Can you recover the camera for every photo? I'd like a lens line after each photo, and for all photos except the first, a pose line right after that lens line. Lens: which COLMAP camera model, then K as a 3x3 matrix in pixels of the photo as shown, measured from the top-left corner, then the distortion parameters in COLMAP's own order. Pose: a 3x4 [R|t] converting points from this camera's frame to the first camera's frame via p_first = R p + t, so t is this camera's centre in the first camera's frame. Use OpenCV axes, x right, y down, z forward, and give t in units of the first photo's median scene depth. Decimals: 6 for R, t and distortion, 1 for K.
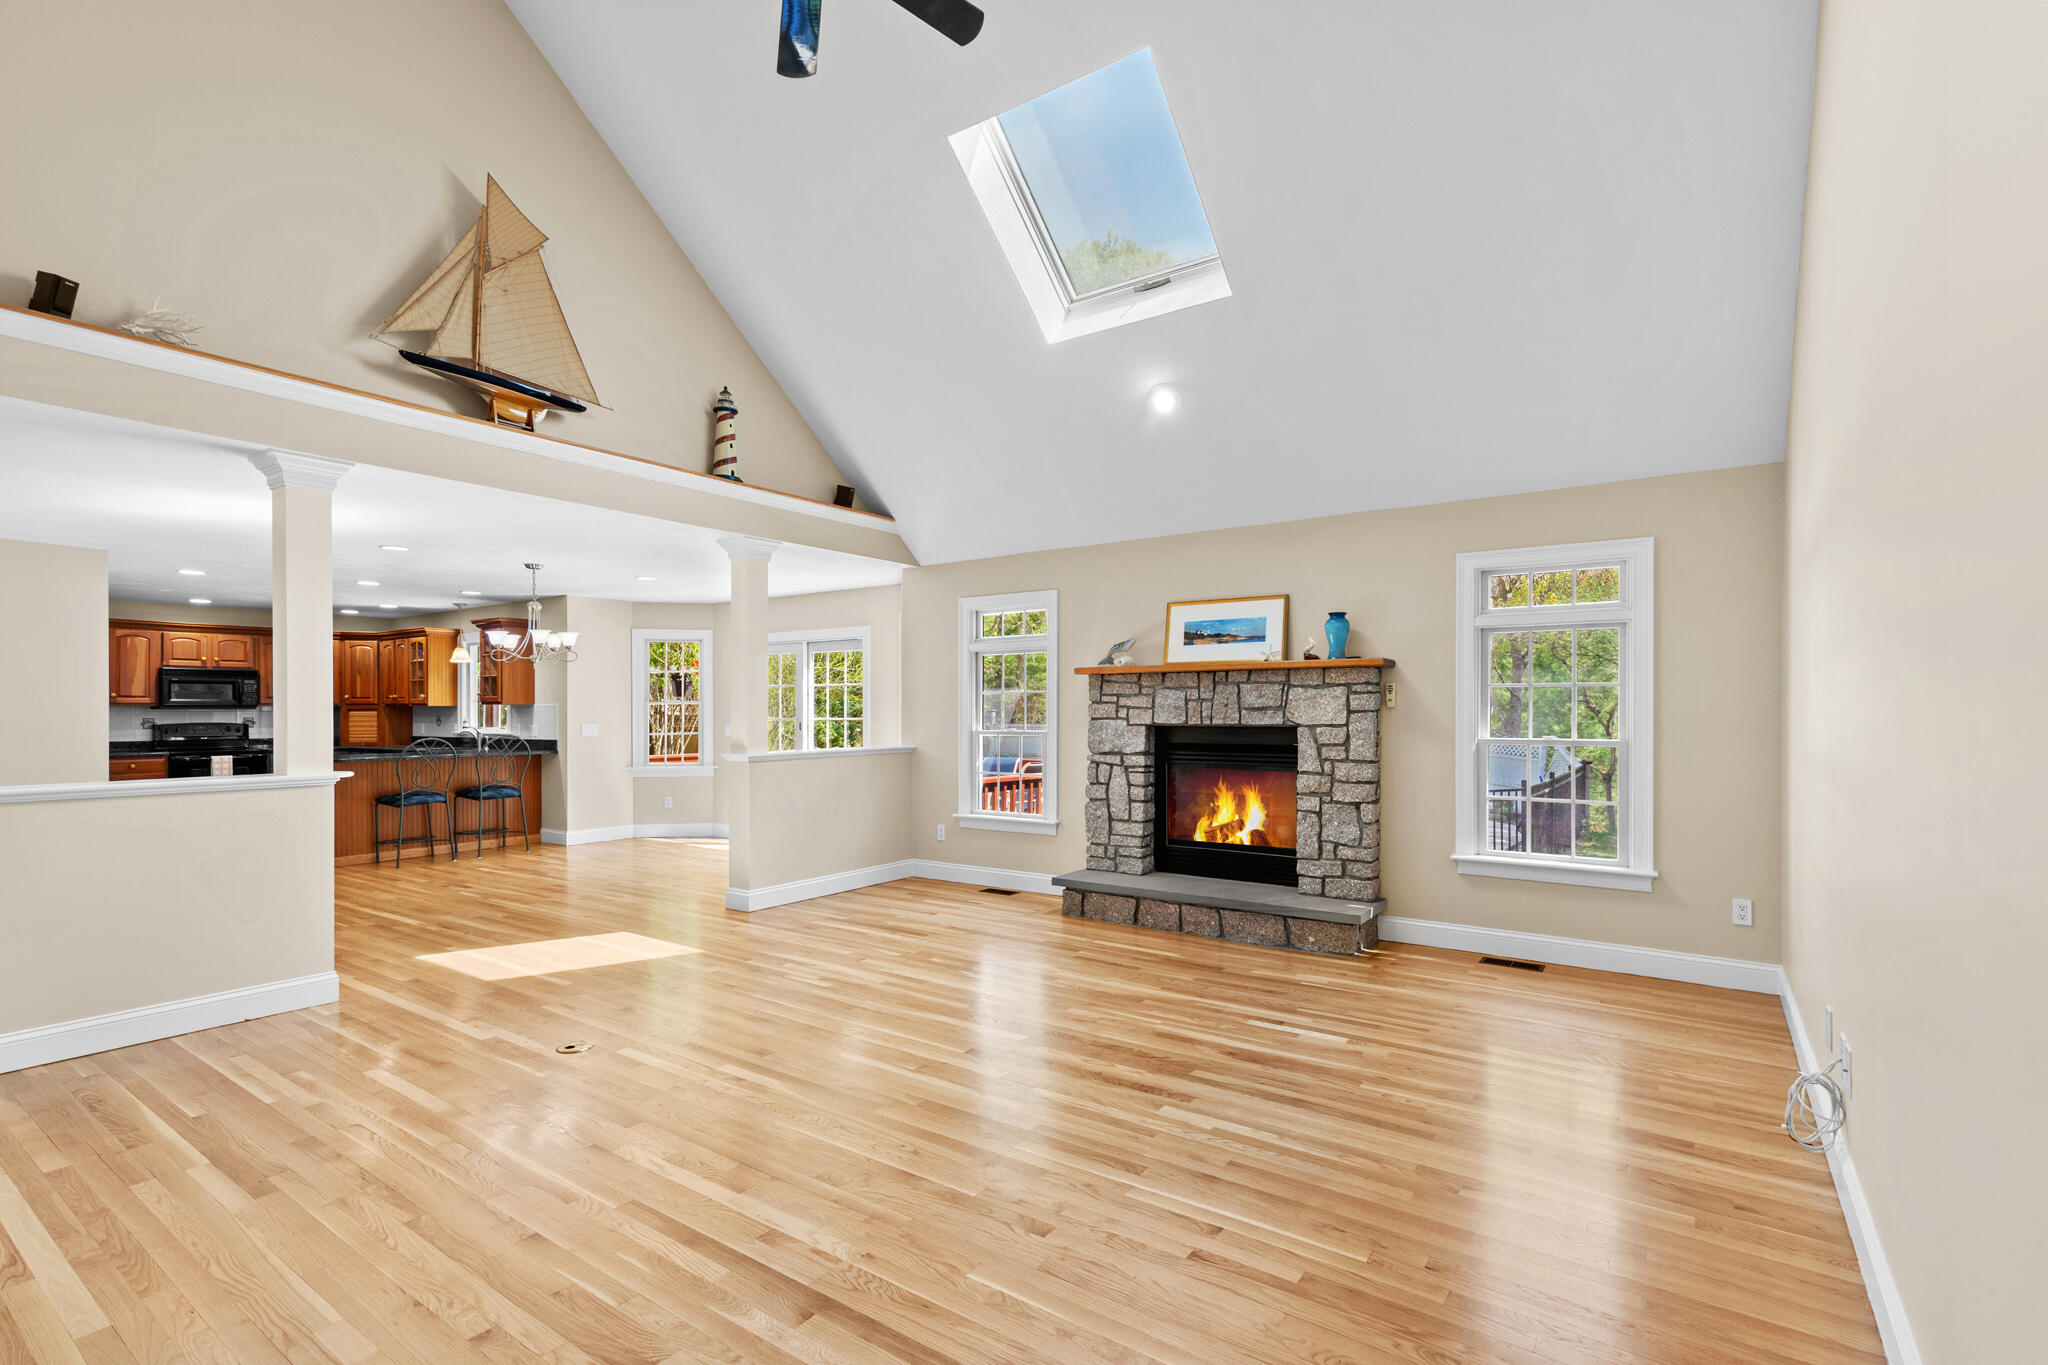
lens RADIAL K [[937.3, 0, 1036.4], [0, 937.3, 703.6], [0, 0, 1]] dist [0.001287, 0.000384]
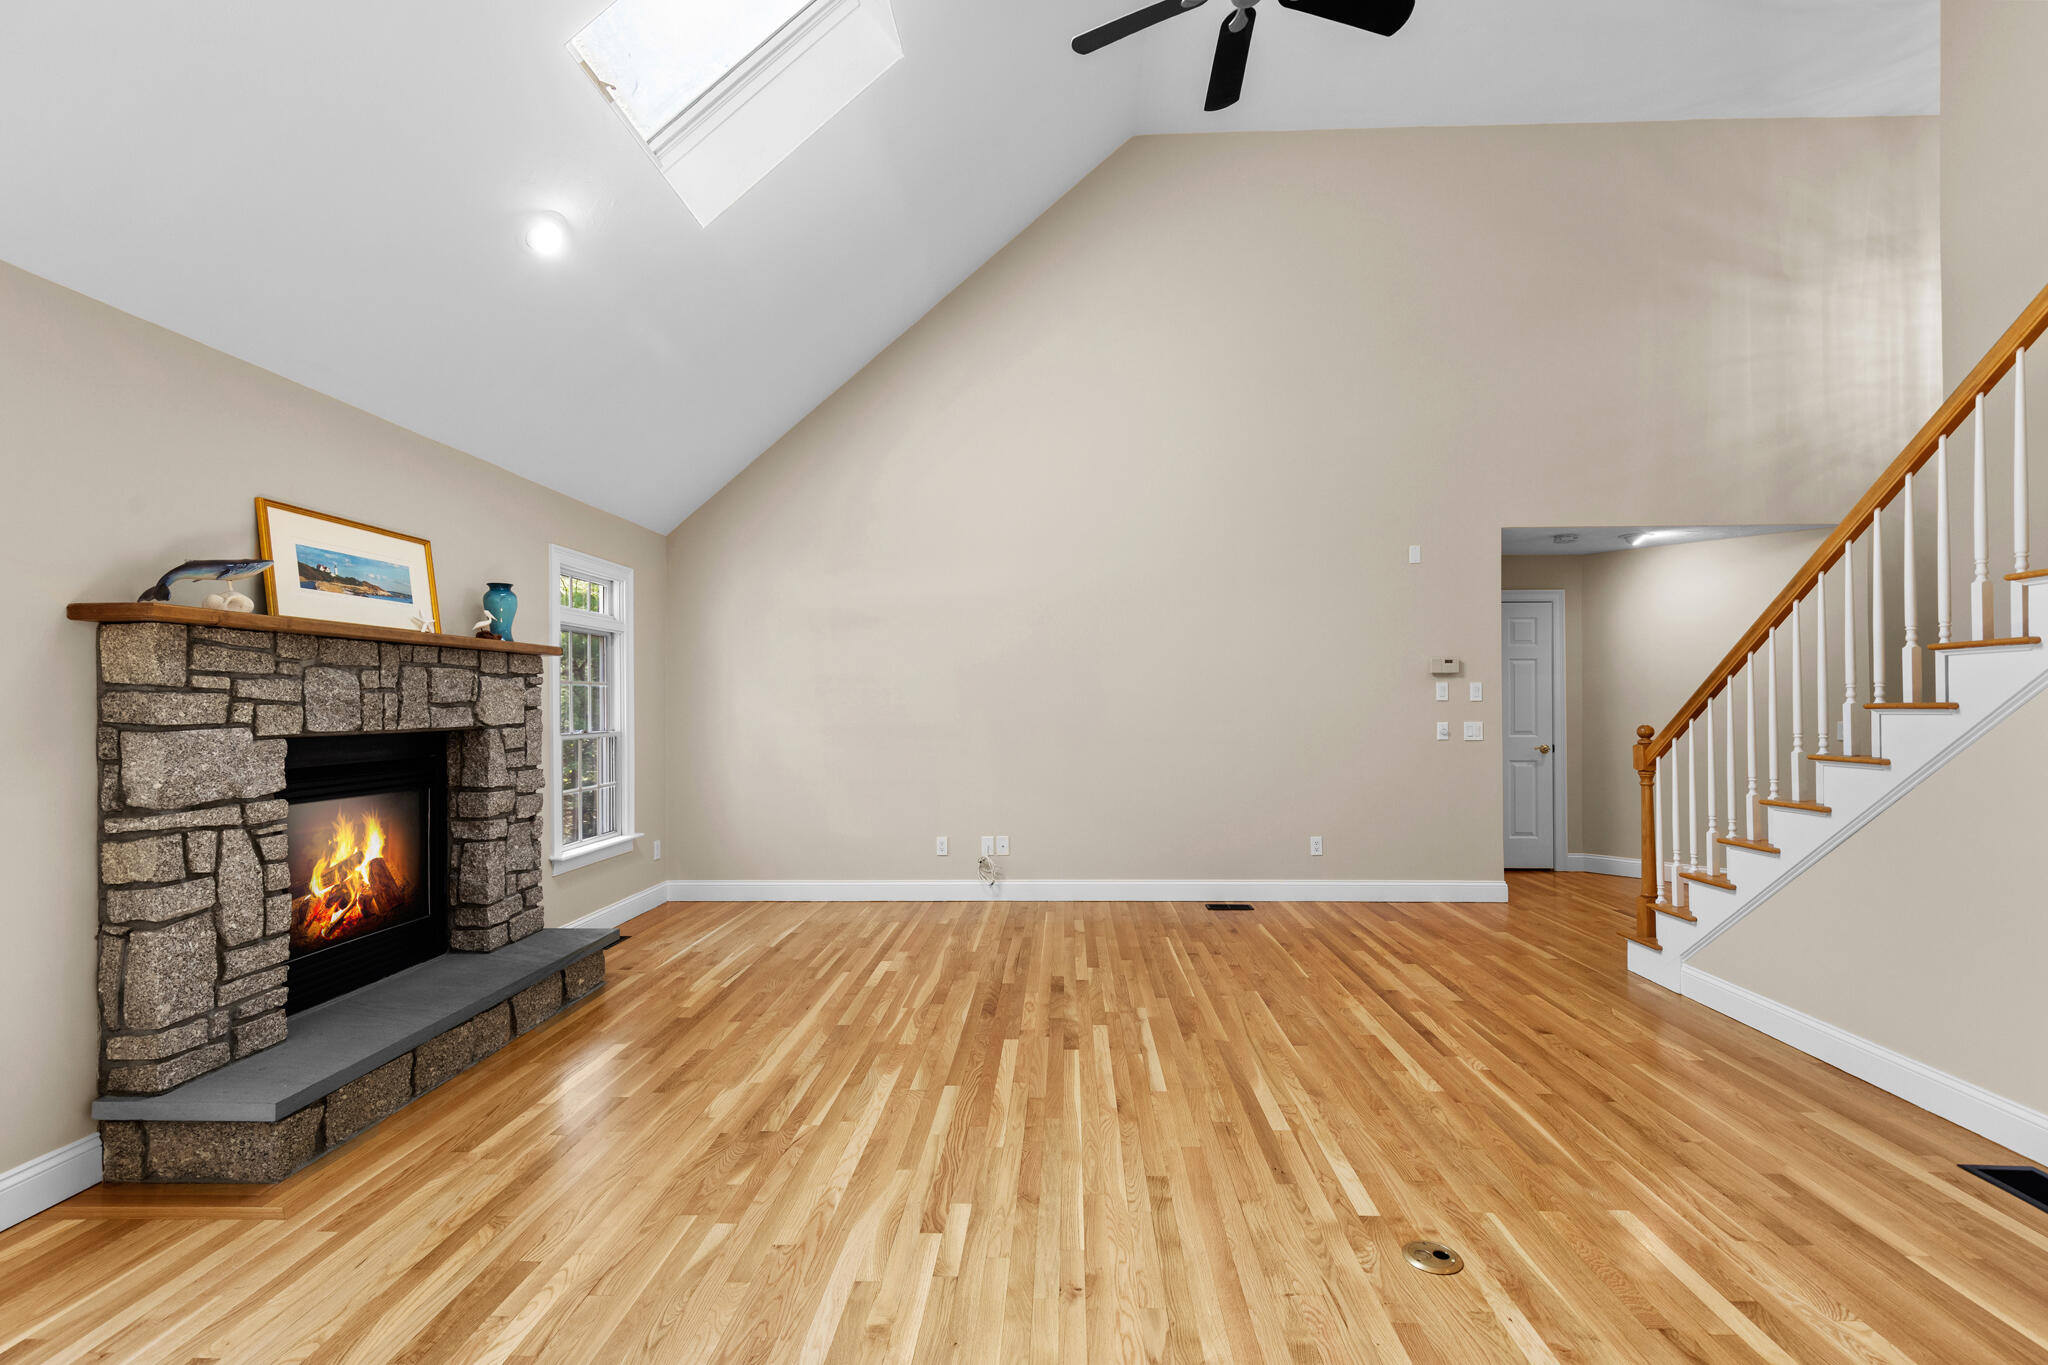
lens RADIAL K [[937.3, 0, 1034.4], [0, 937.3, 688.0], [0, 0, 1]] dist [0.001287, 0.000384]
pose [[-0.547480, 0.018785, 0.836608, -0.546333], [0.003336, 0.999789, -0.020267, 0.008551], [-0.836812, -0.008305, -0.547427, 0.979321]]
